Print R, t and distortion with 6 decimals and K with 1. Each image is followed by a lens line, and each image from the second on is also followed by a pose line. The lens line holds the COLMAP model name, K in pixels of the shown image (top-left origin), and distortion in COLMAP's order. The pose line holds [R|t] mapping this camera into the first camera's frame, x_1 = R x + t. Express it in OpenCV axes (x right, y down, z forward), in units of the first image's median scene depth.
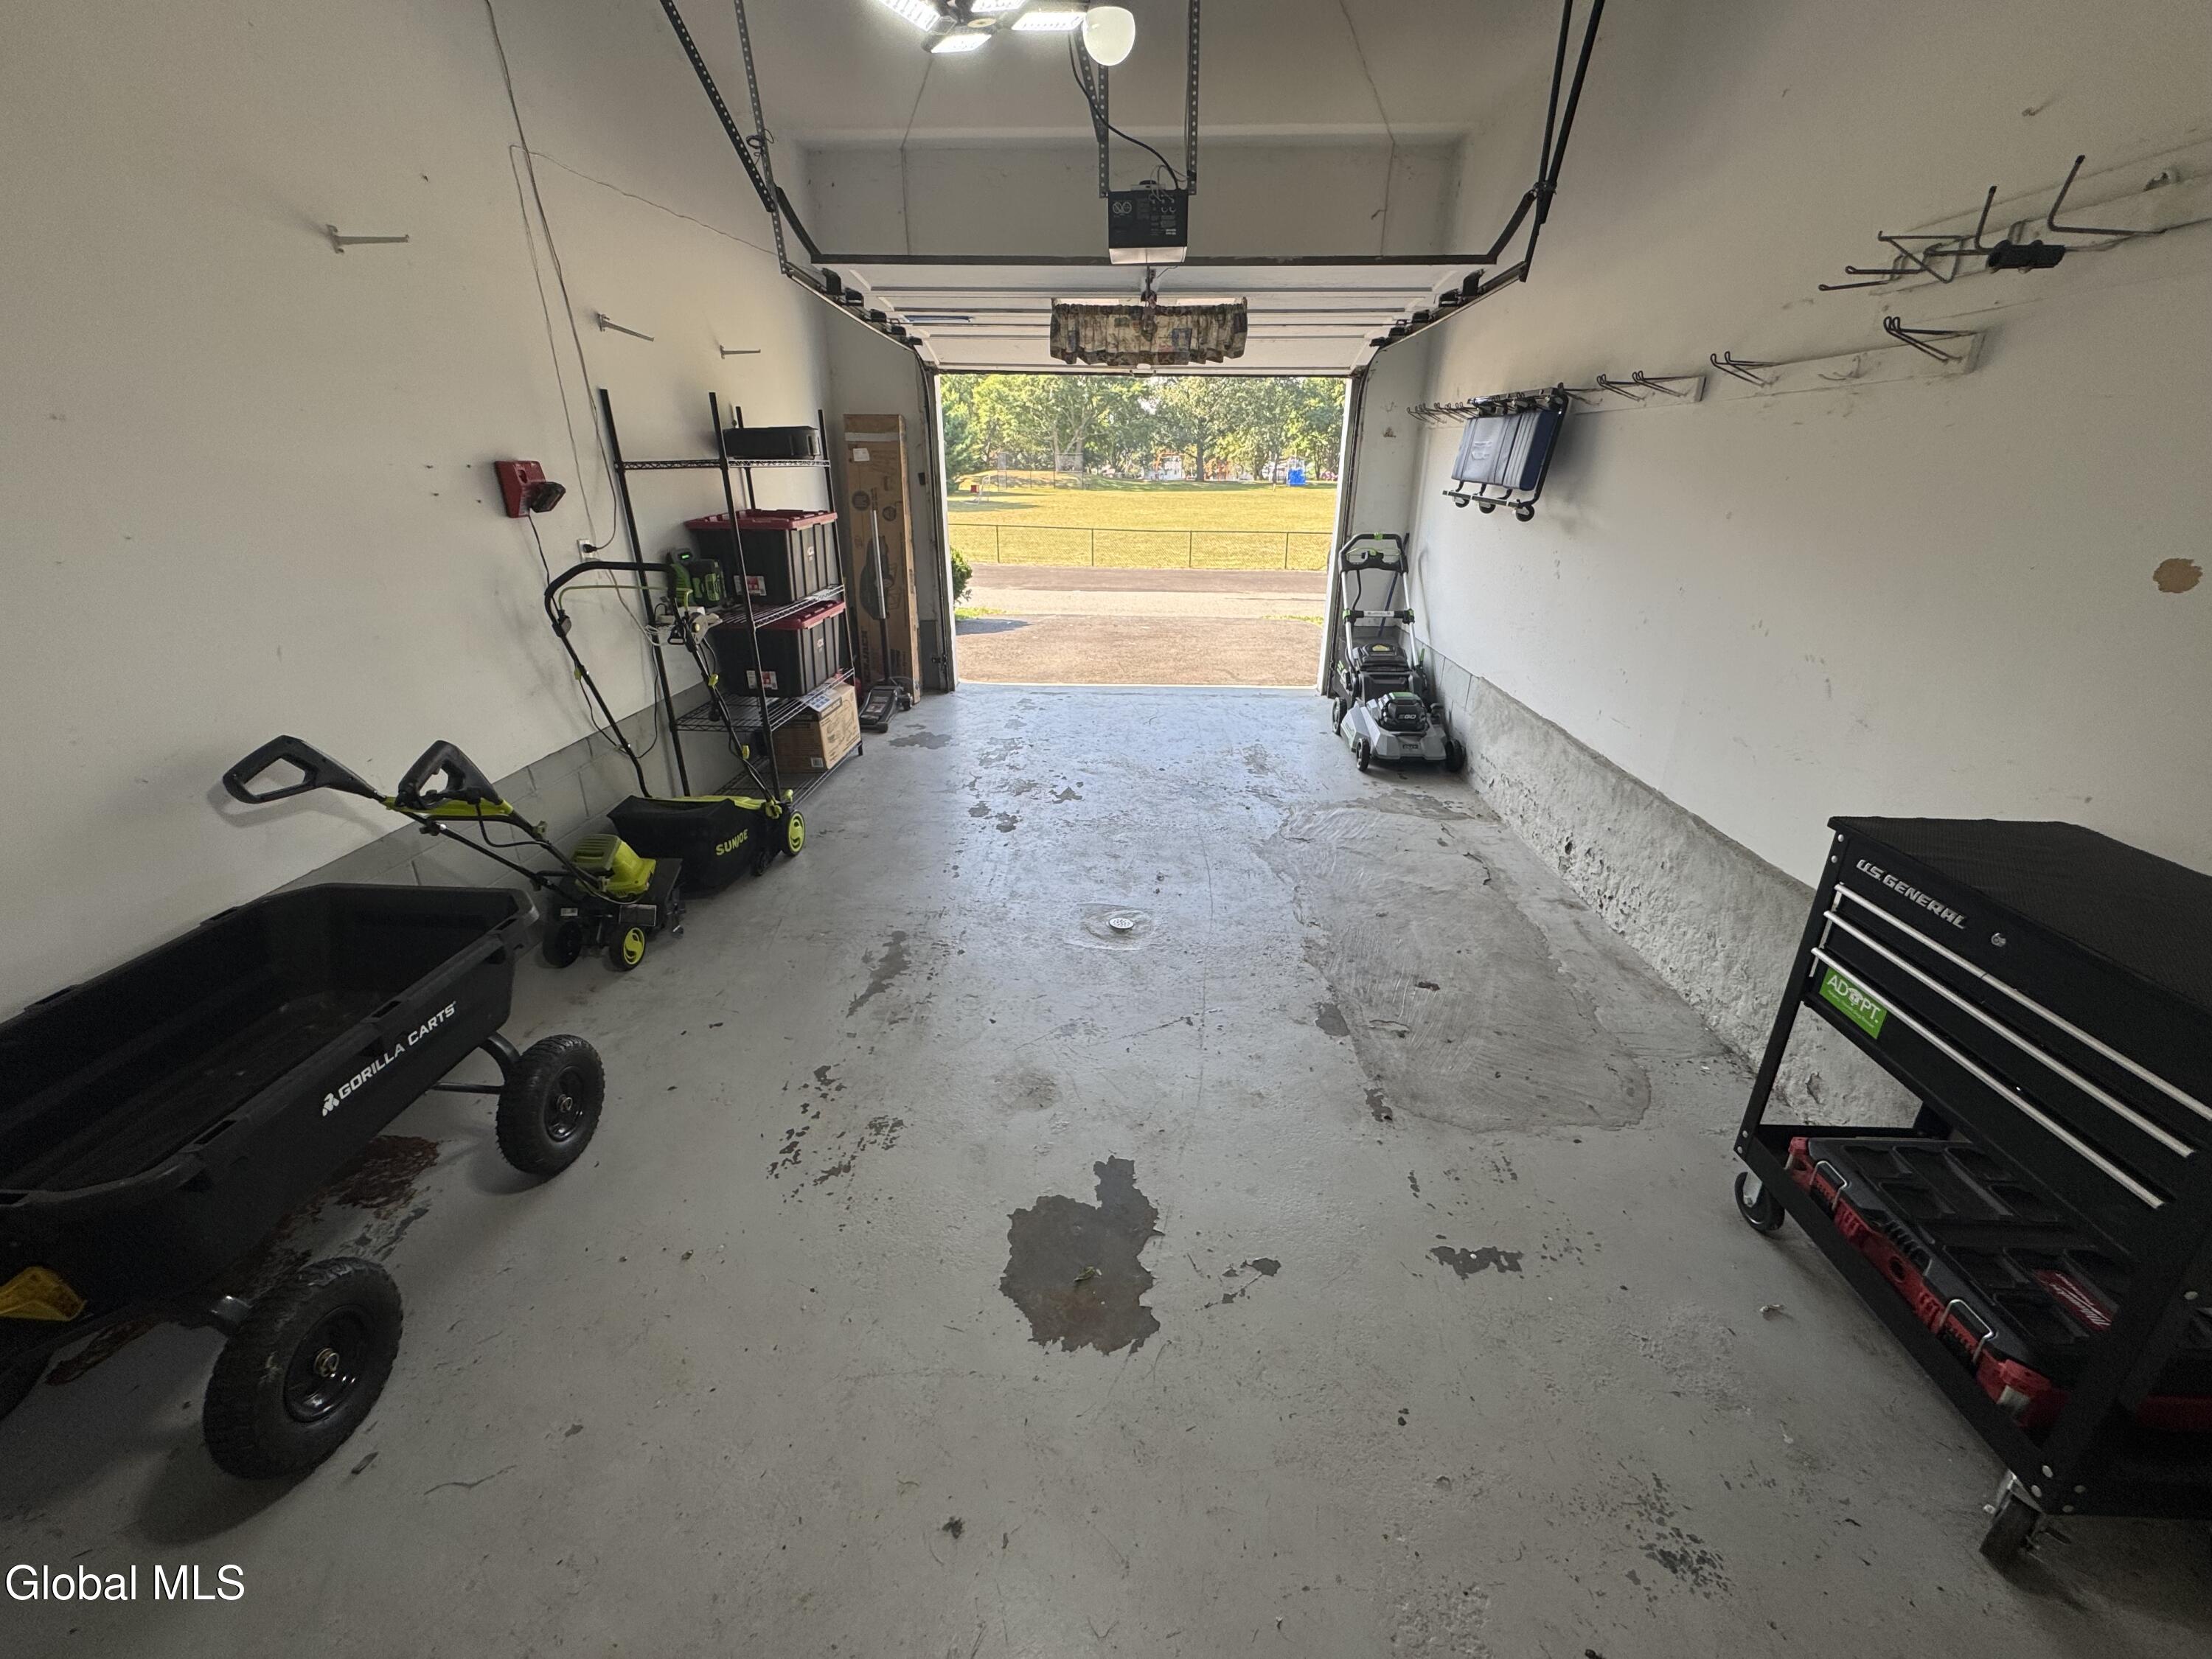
lens RADIAL K [[879.7, 0, 1107.9], [0, 879.7, 819.9], [0, 0, 1]] dist [0.000411, -0.000252]
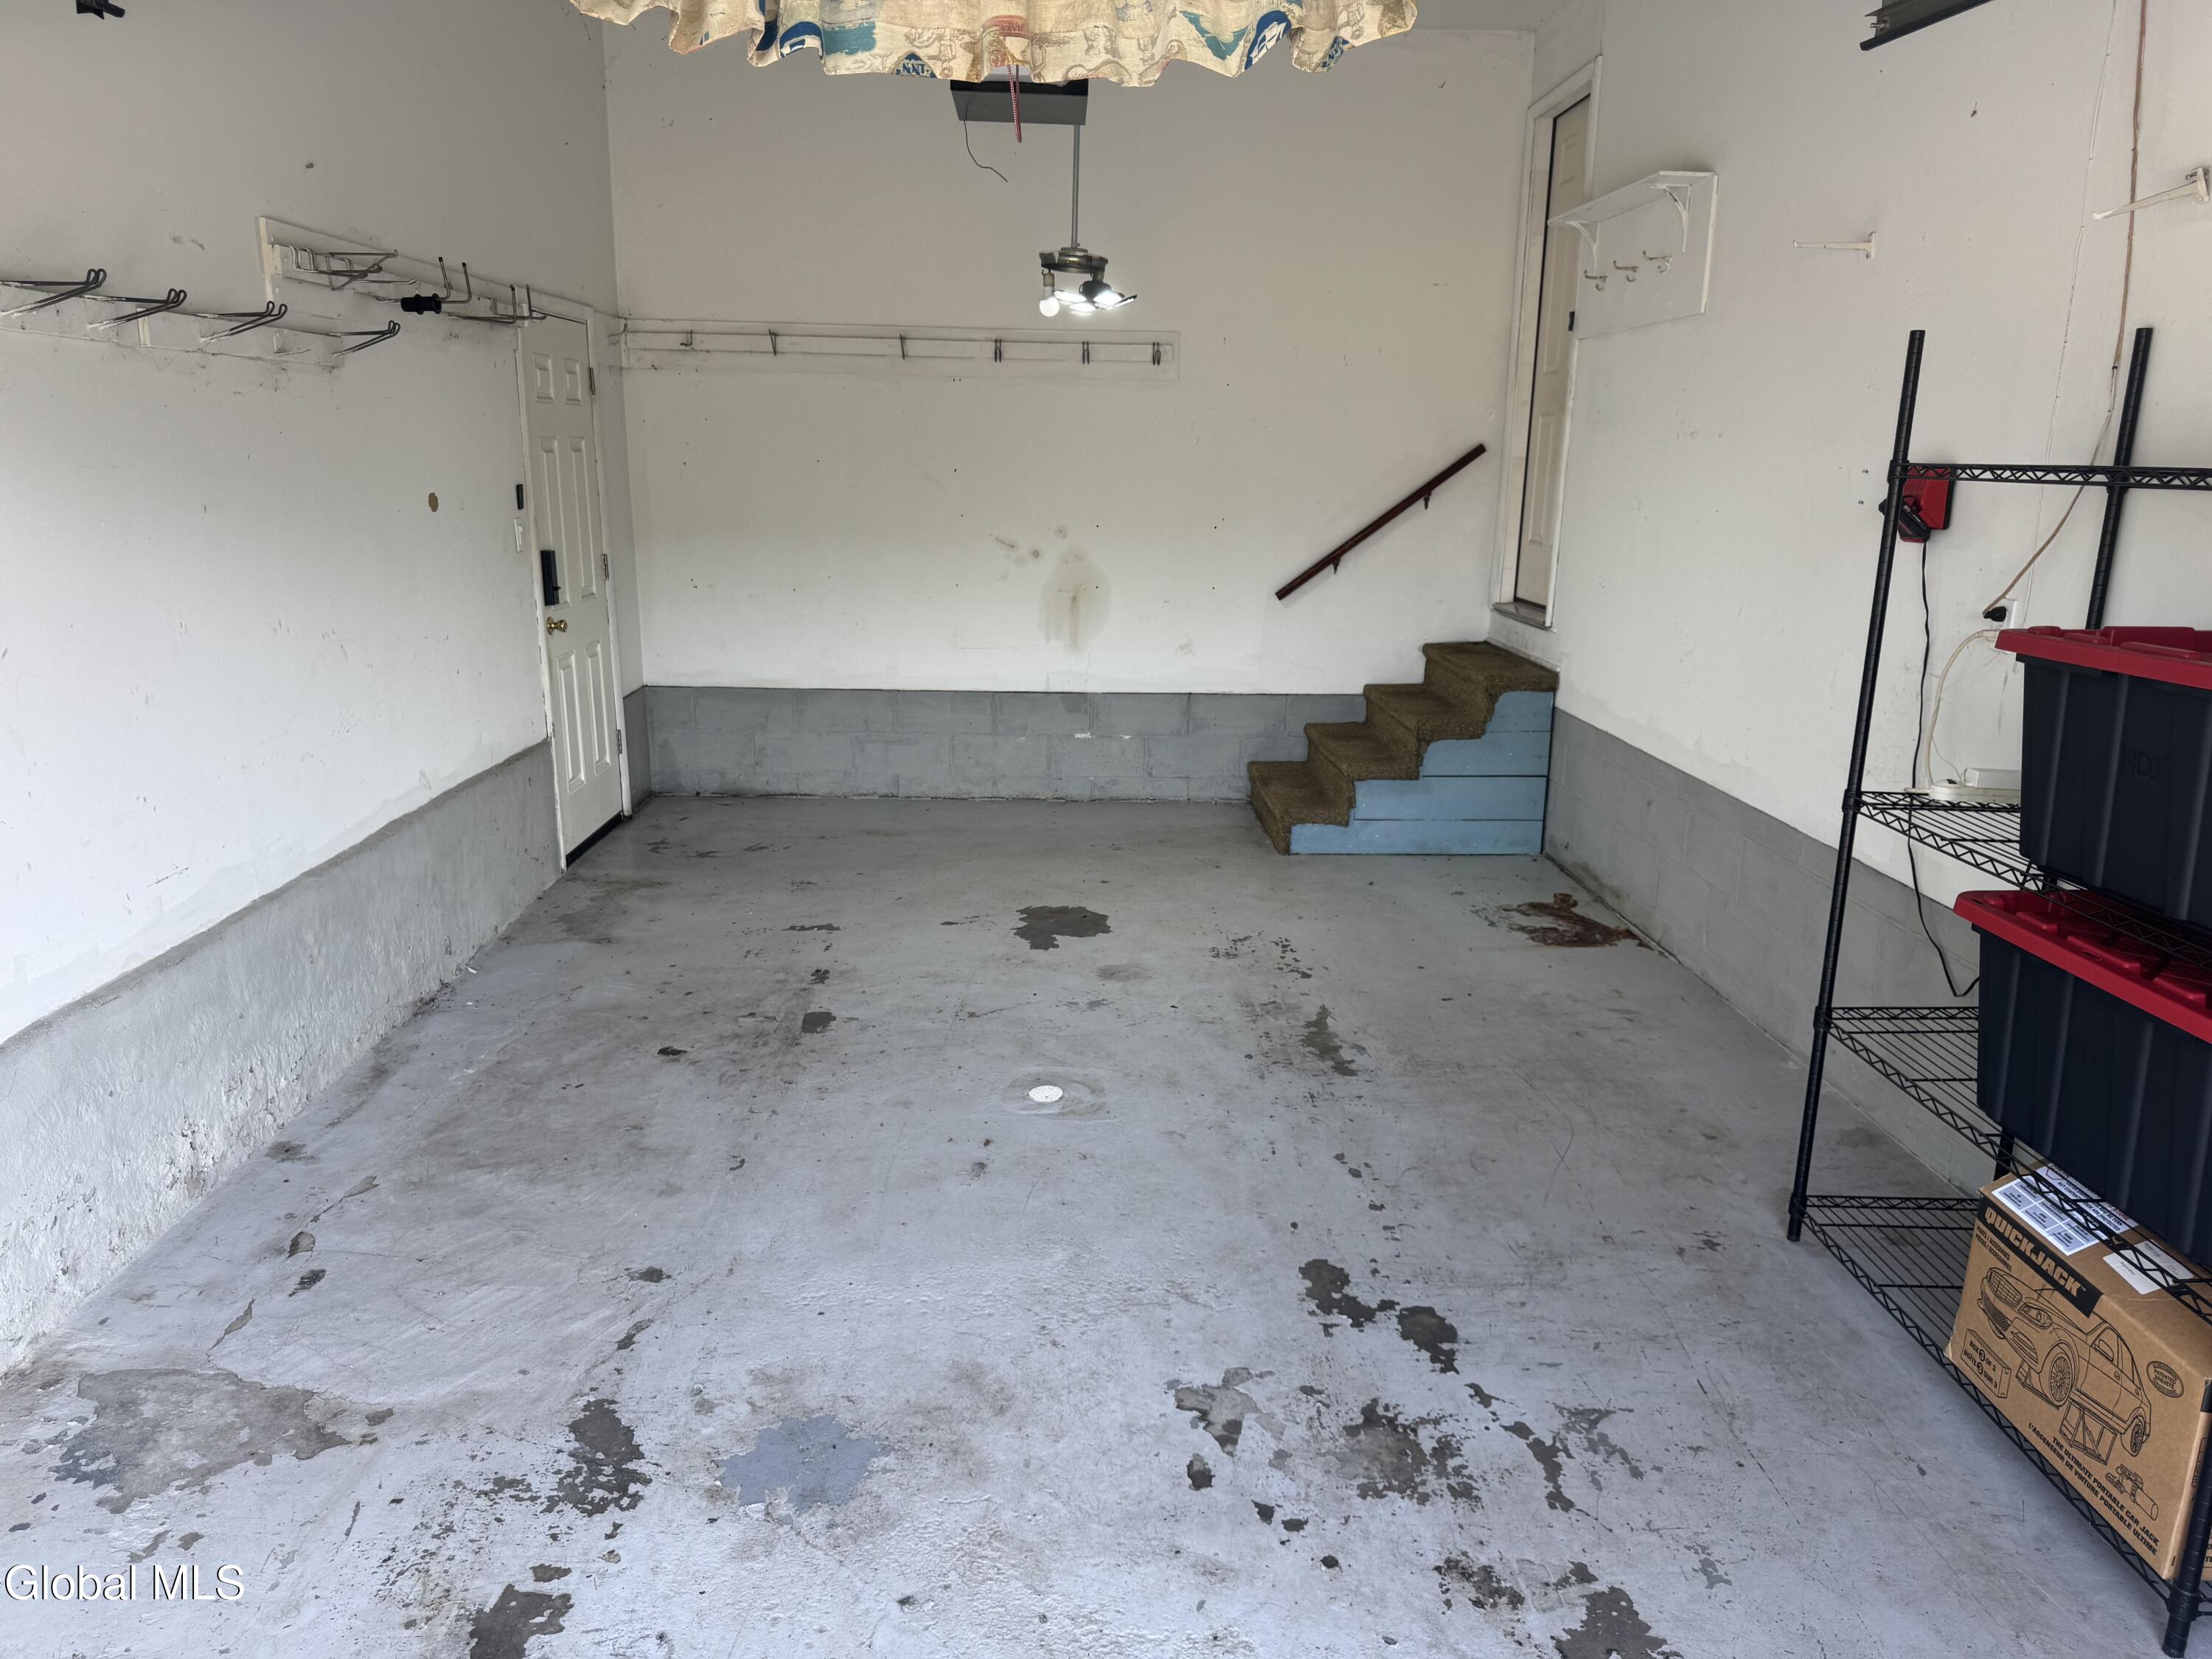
lens RADIAL K [[1552.3, 0, 1114.8], [0, 1552.3, 834.3], [0, 0, 1]] dist [0.064214, -0.073264]
pose [[-0.996869, 0.001989, -0.079047, 0.043273], [-0.044766, 0.809846, 0.584932, -0.576502], [0.065179, 0.586639, -0.807222, 1.412363]]
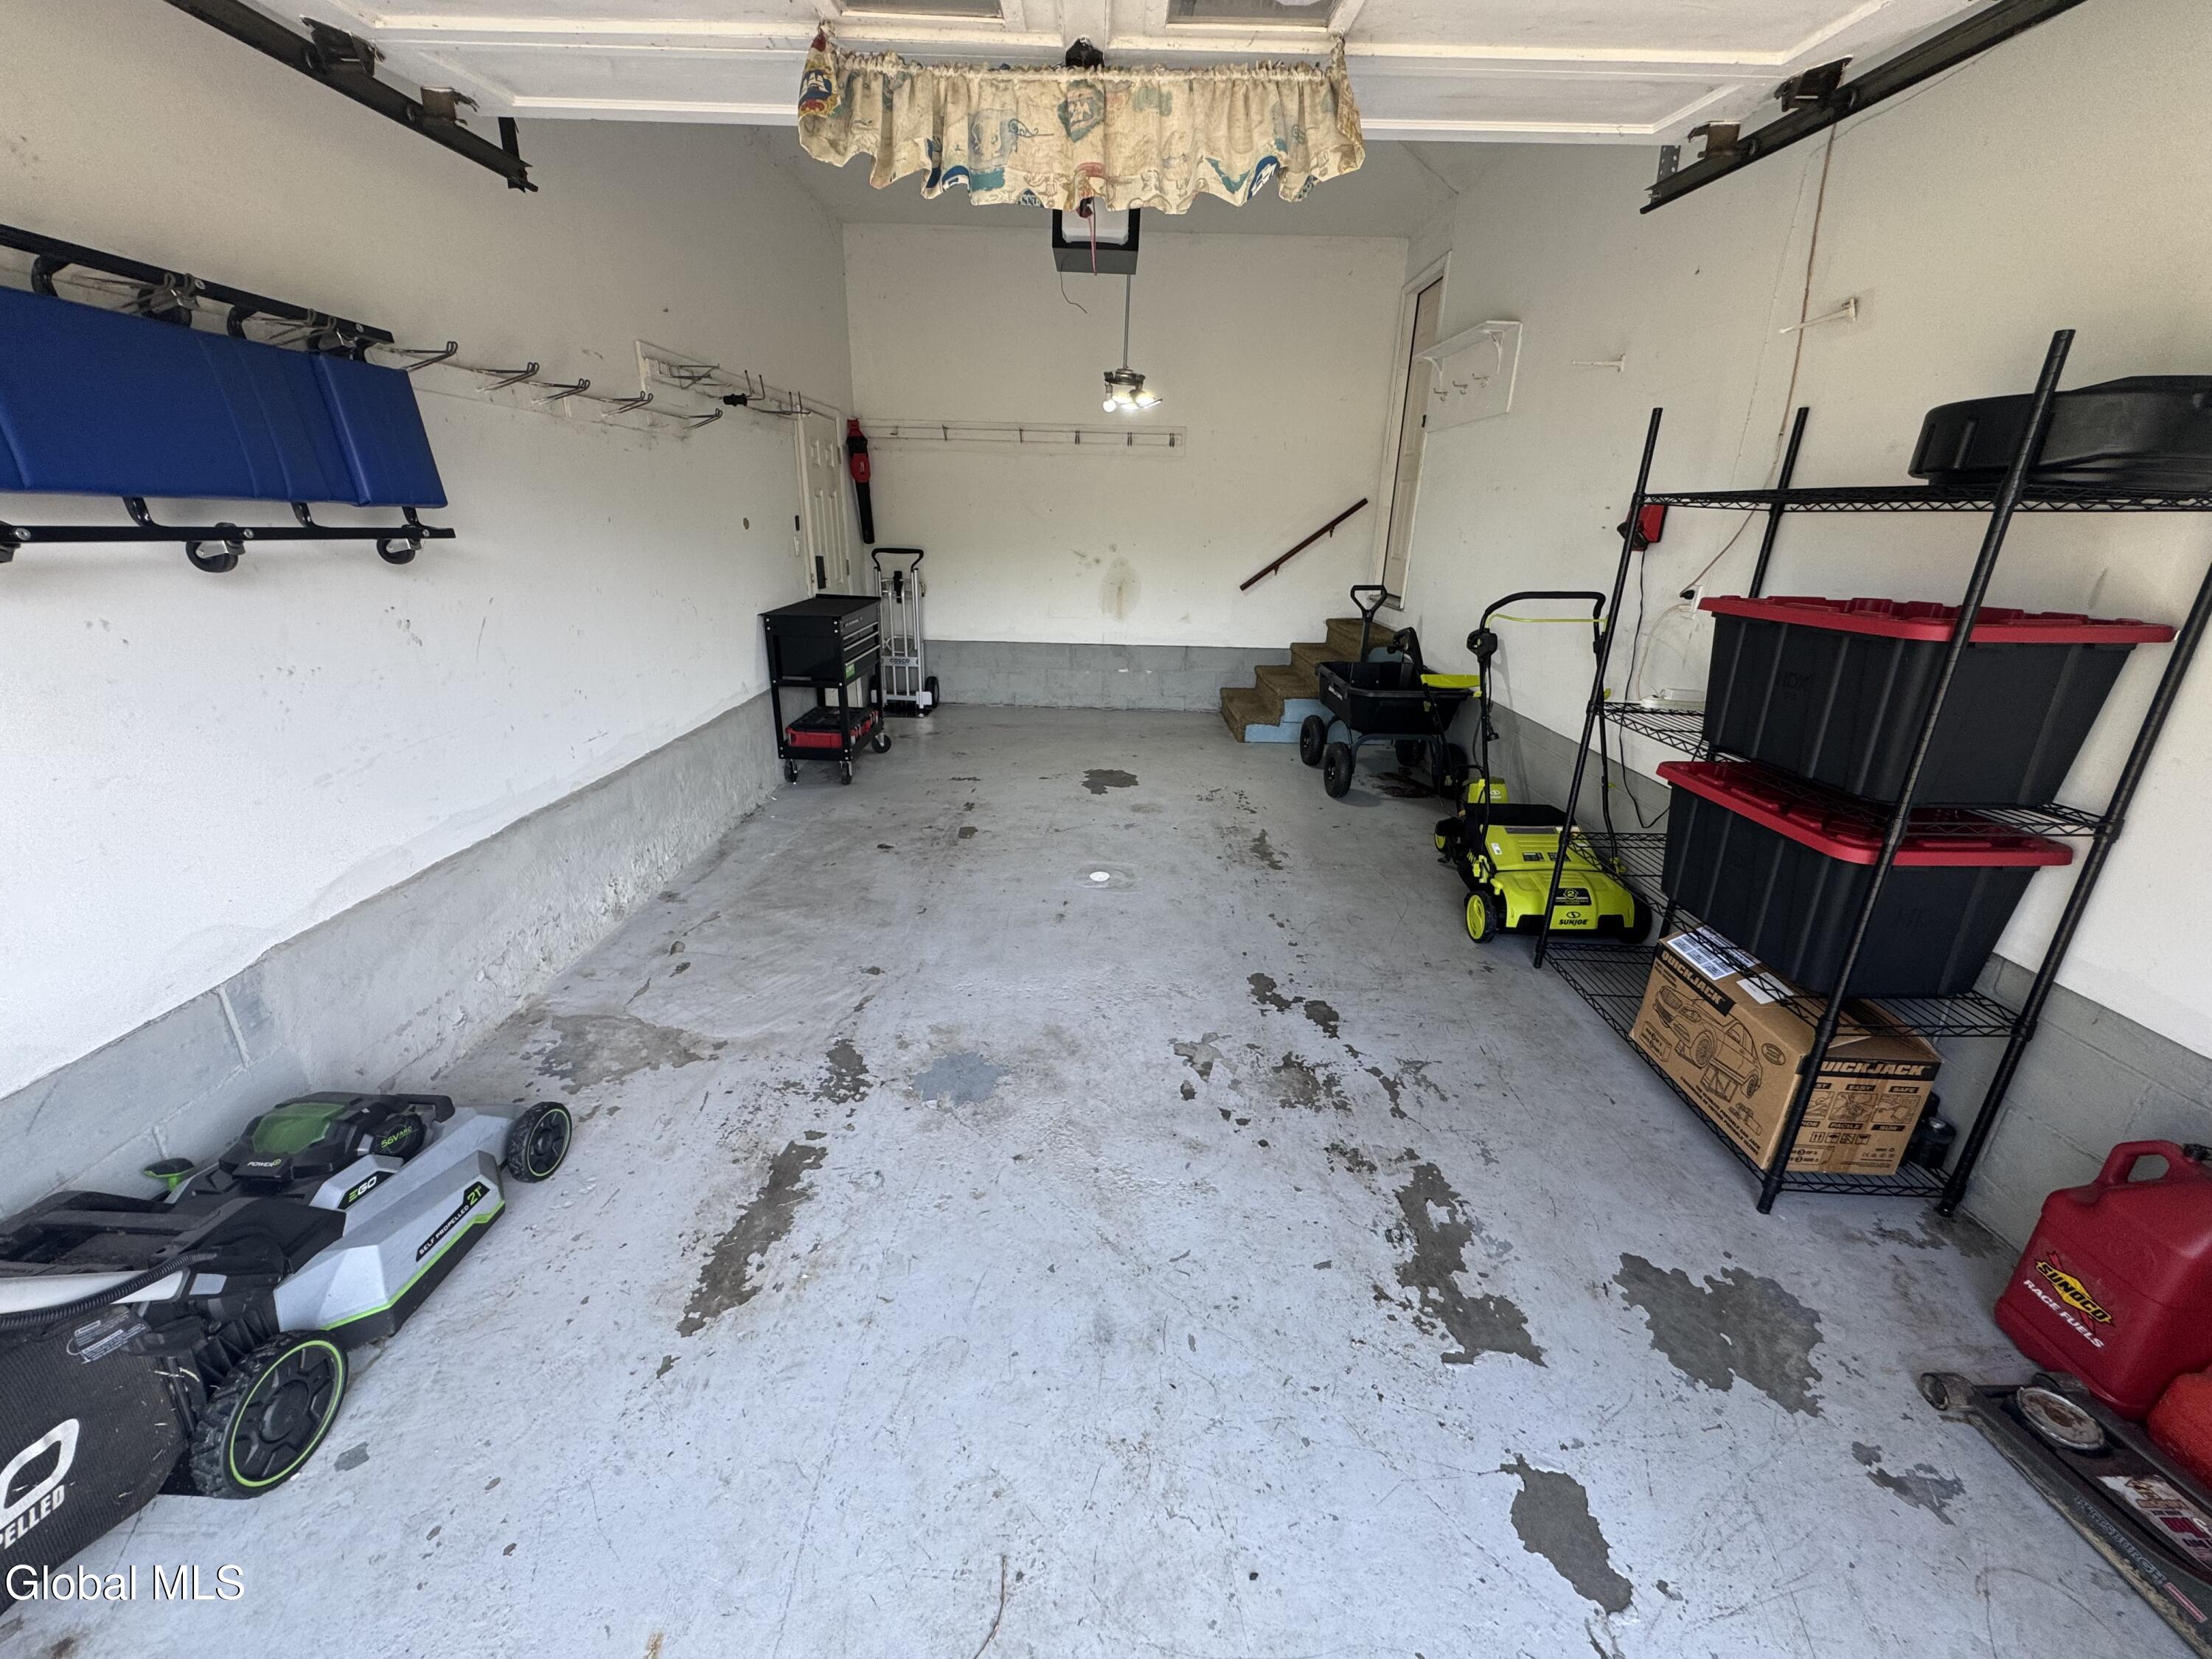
lens RADIAL K [[879.7, 0, 1108.8], [0, 879.7, 821.9], [0, 0, 1]] dist [0.000411, -0.000252]
pose [[-0.998841, -0.010347, -0.047003, 0.045019], [-0.038944, 0.747600, 0.663007, -0.544899], [0.028280, 0.664069, -0.747136, 1.388019]]
